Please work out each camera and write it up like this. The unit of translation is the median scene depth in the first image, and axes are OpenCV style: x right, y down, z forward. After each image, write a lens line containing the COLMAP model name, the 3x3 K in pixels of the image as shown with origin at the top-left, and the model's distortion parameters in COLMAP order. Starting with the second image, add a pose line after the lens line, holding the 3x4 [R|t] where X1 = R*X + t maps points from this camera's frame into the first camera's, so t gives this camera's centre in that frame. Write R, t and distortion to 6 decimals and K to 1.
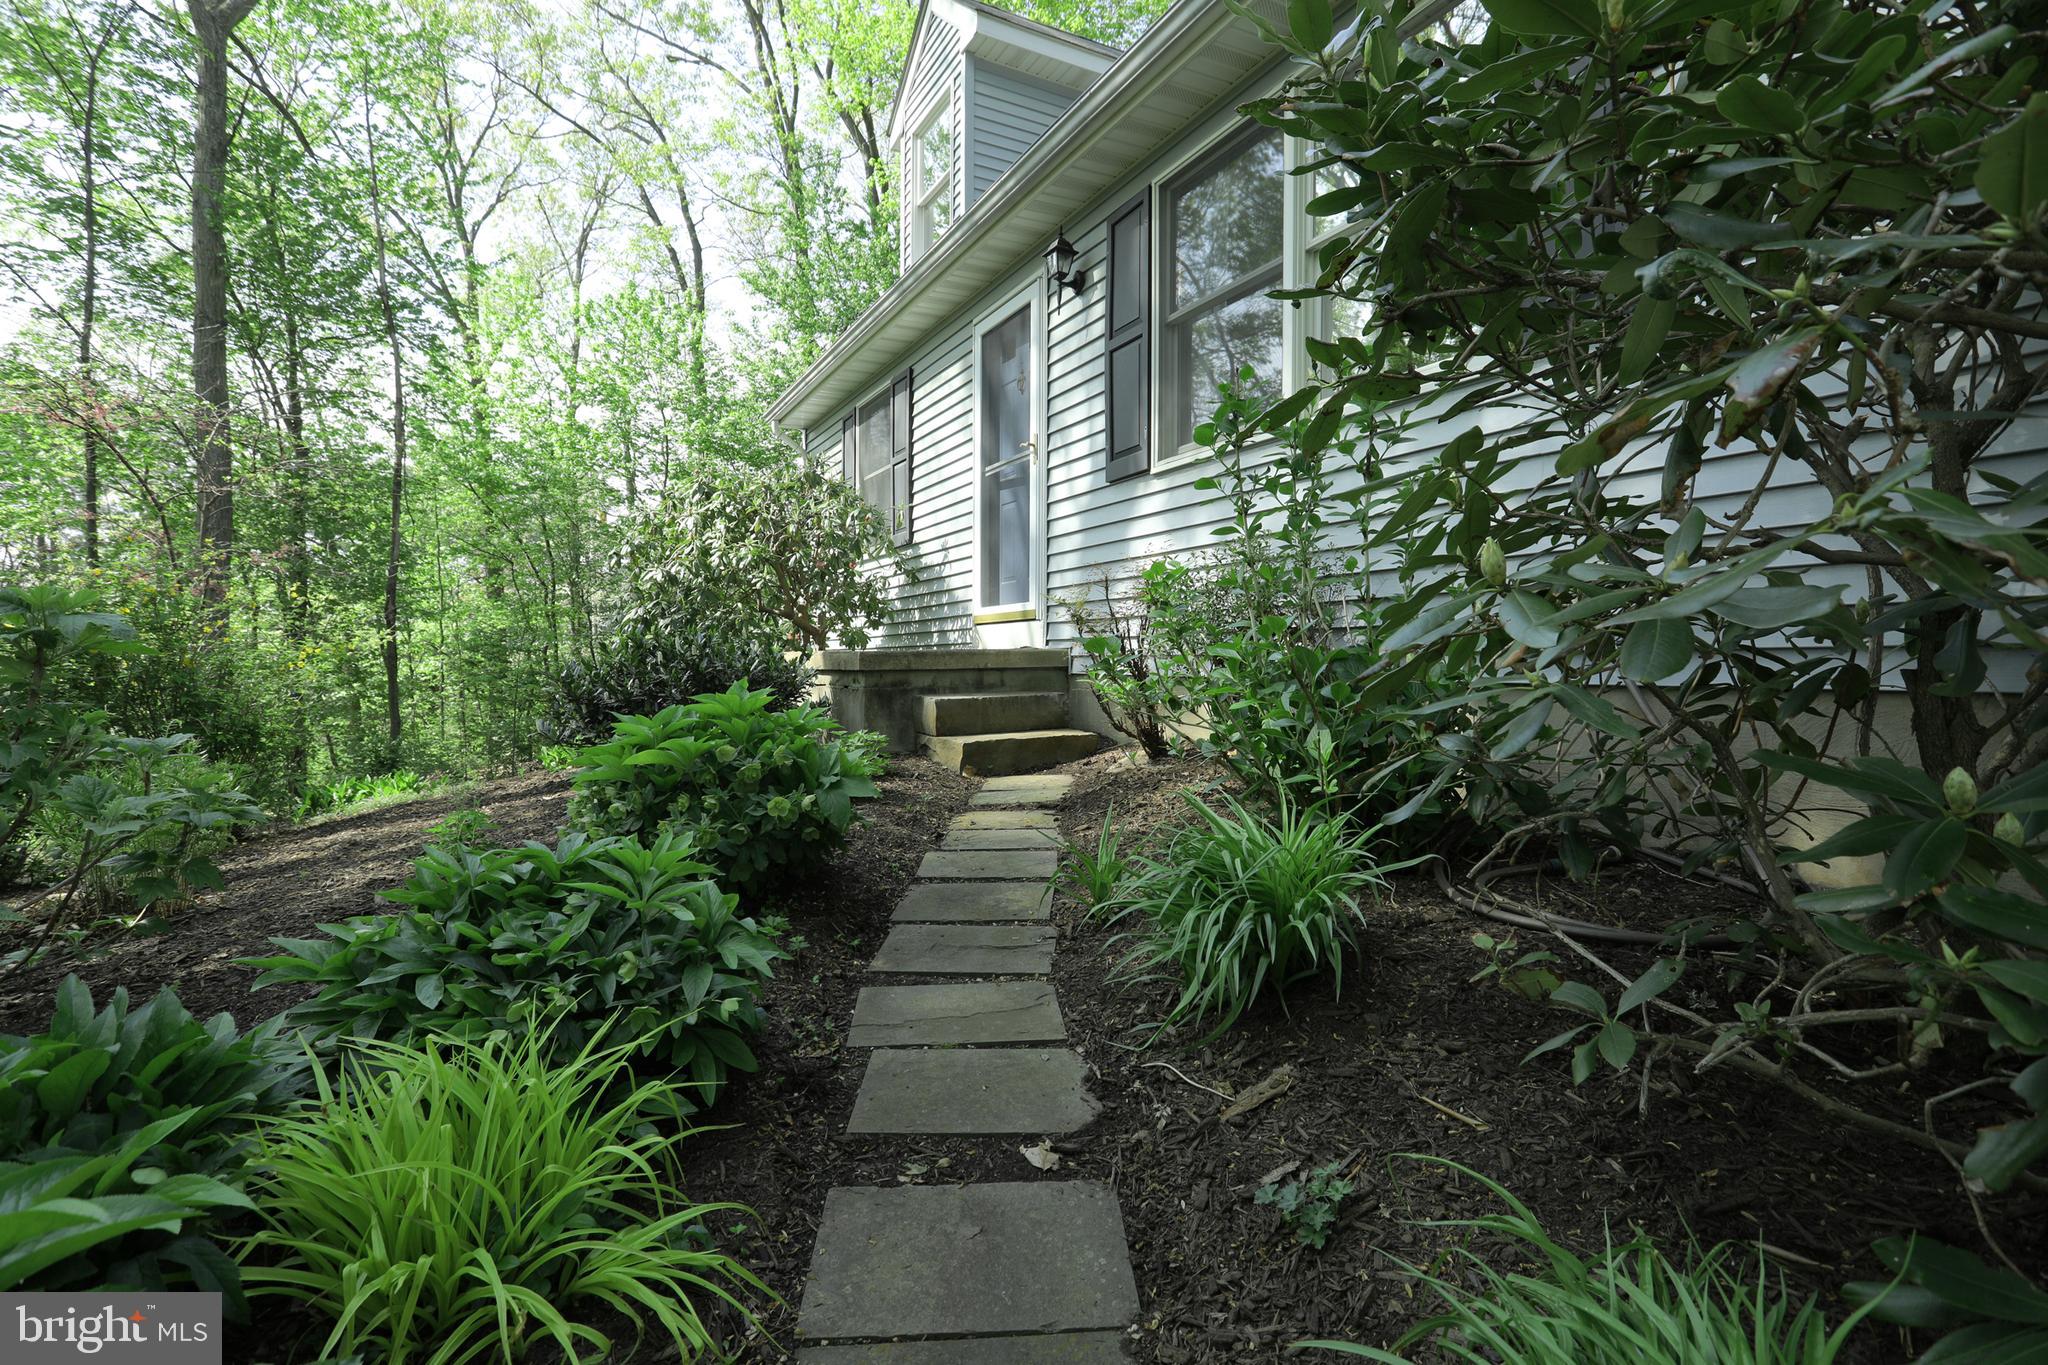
lens RADIAL K [[1026.4, 0, 1016.6], [0, 1026.4, 674.9], [0, 0, 1]] dist [-0.004428, 0.000885]
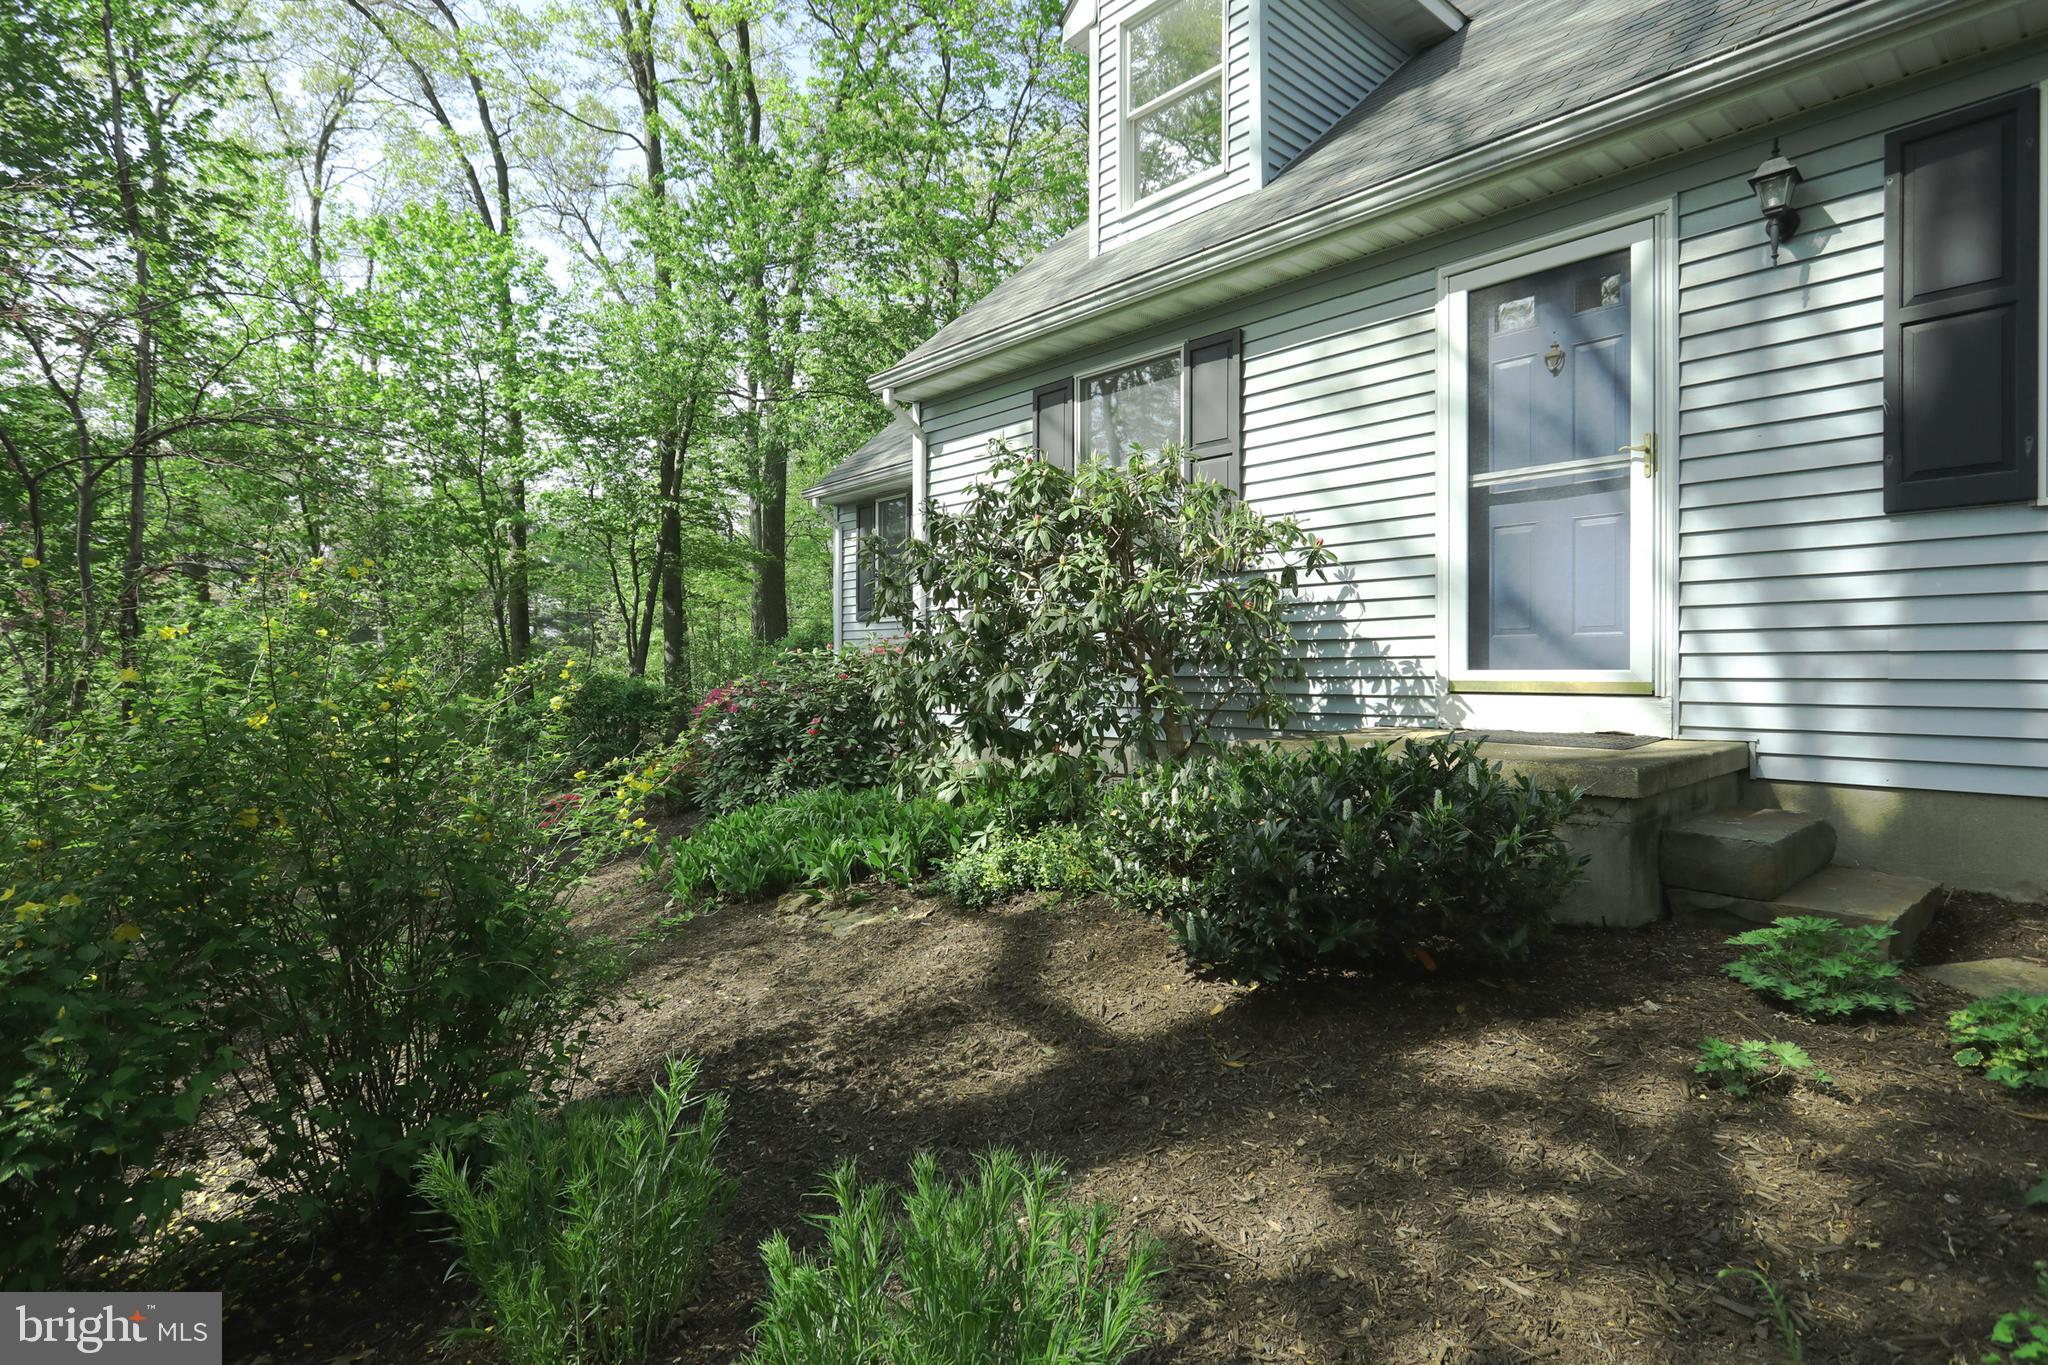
lens RADIAL K [[1106.9, 0, 1019.3], [0, 1106.9, 678.1], [0, 0, 1]] dist [-0.004647, -0.000039]
pose [[0.975231, -0.004976, 0.221133, -0.507234], [0.004856, 0.999988, 0.001085, -0.061154], [-0.221135, 0.000016, 0.975243, 0.311355]]
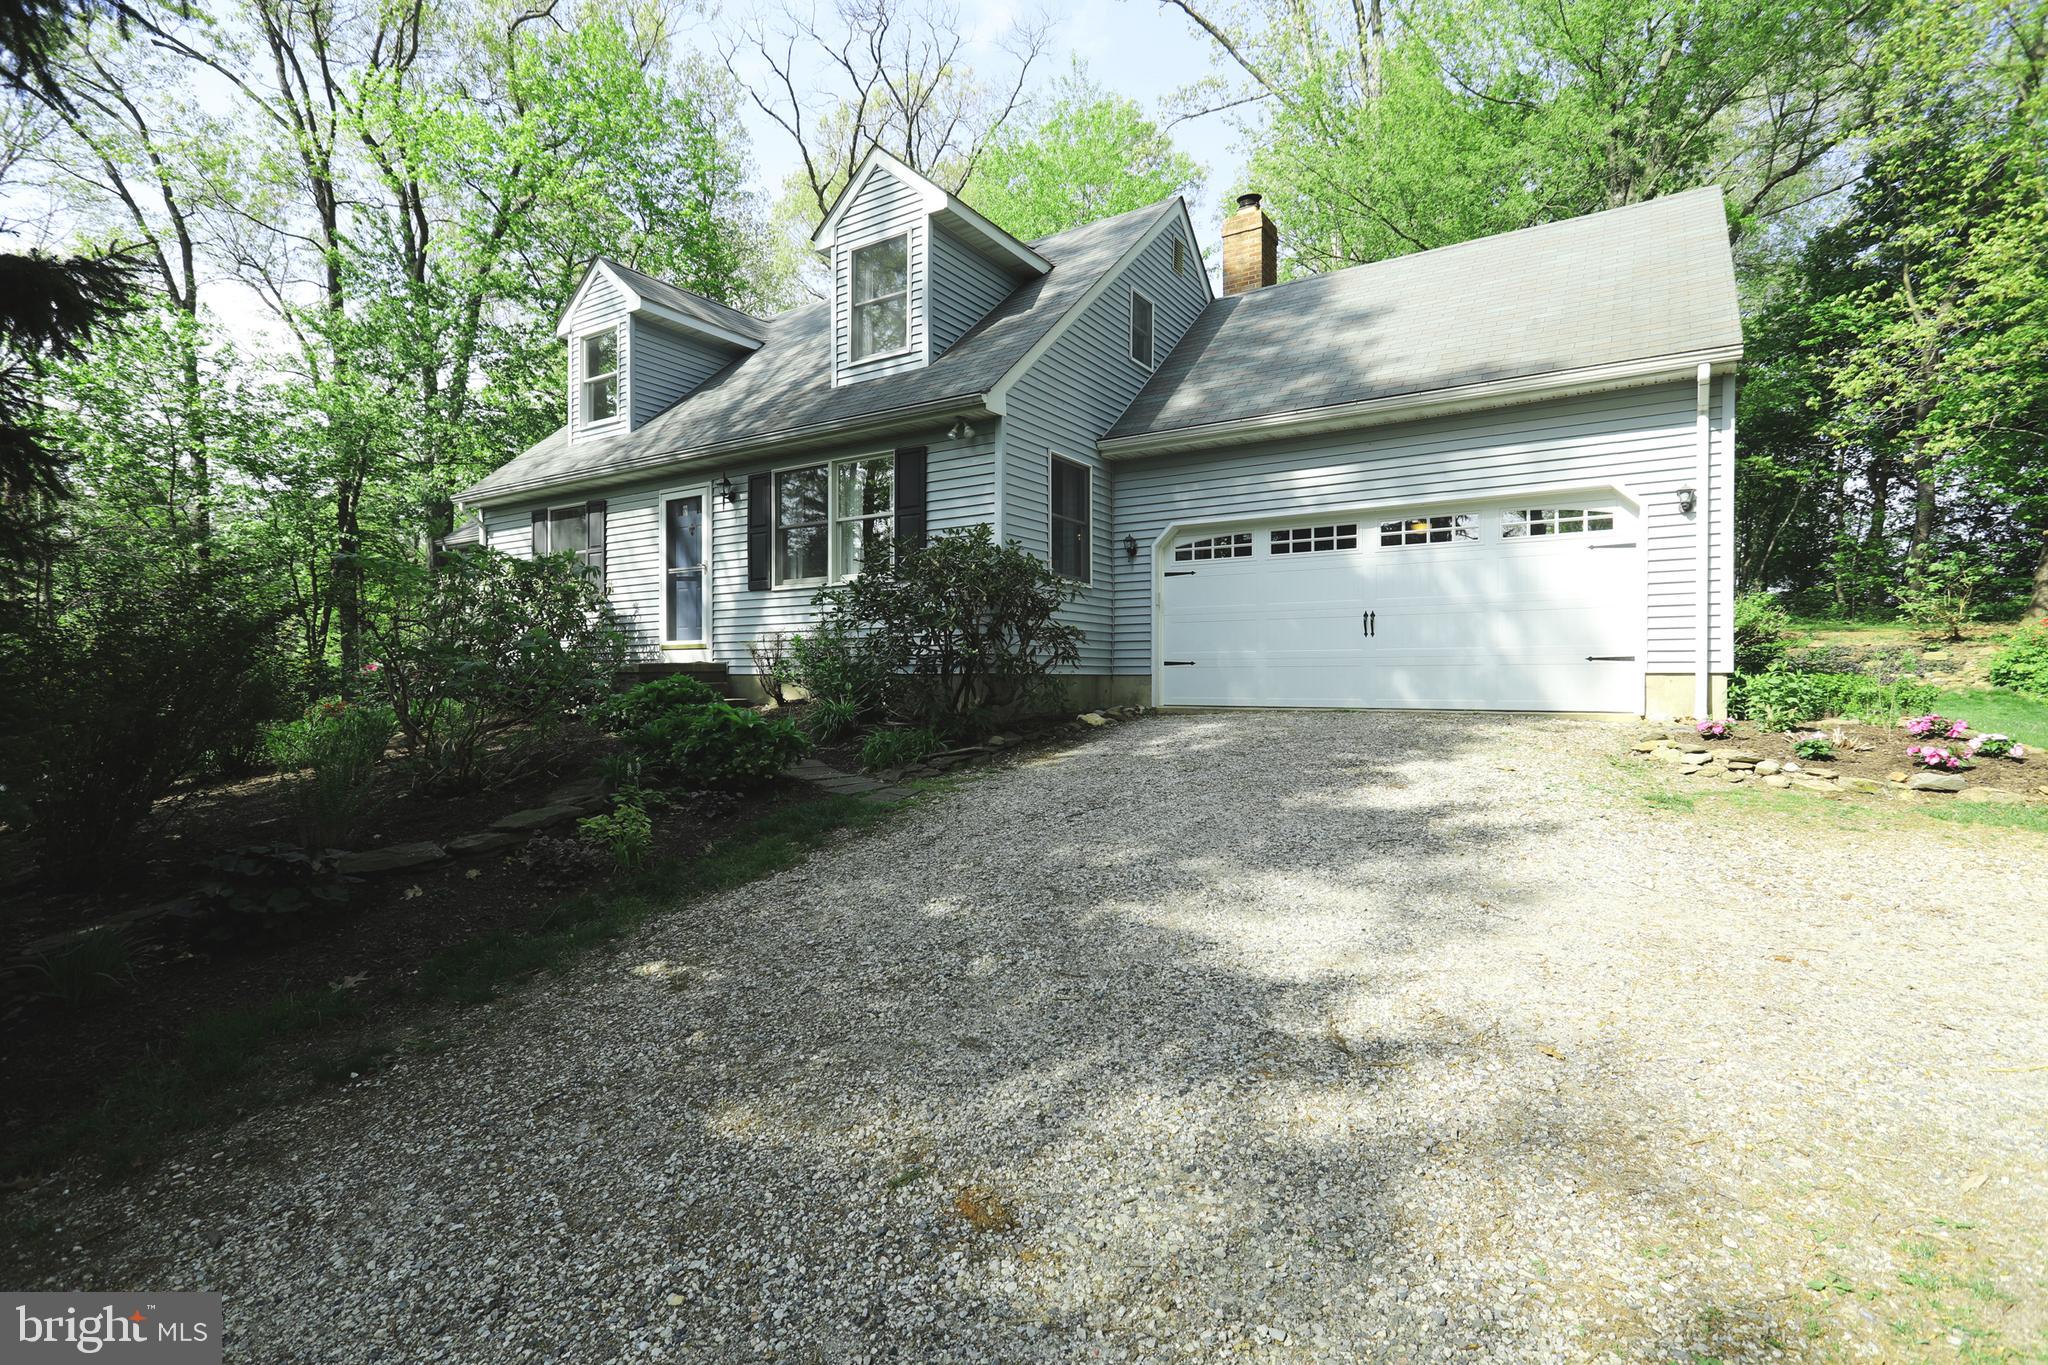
lens RADIAL K [[1026.4, 0, 1040.8], [0, 1026.4, 675.6], [0, 0, 1]] dist [-0.004428, 0.000885]
pose [[0.875990, -0.005739, 0.482295, -0.347580], [0.010405, 0.999921, -0.007000, 0.020578], [-0.482217, 0.011150, 0.875981, -1.023277]]
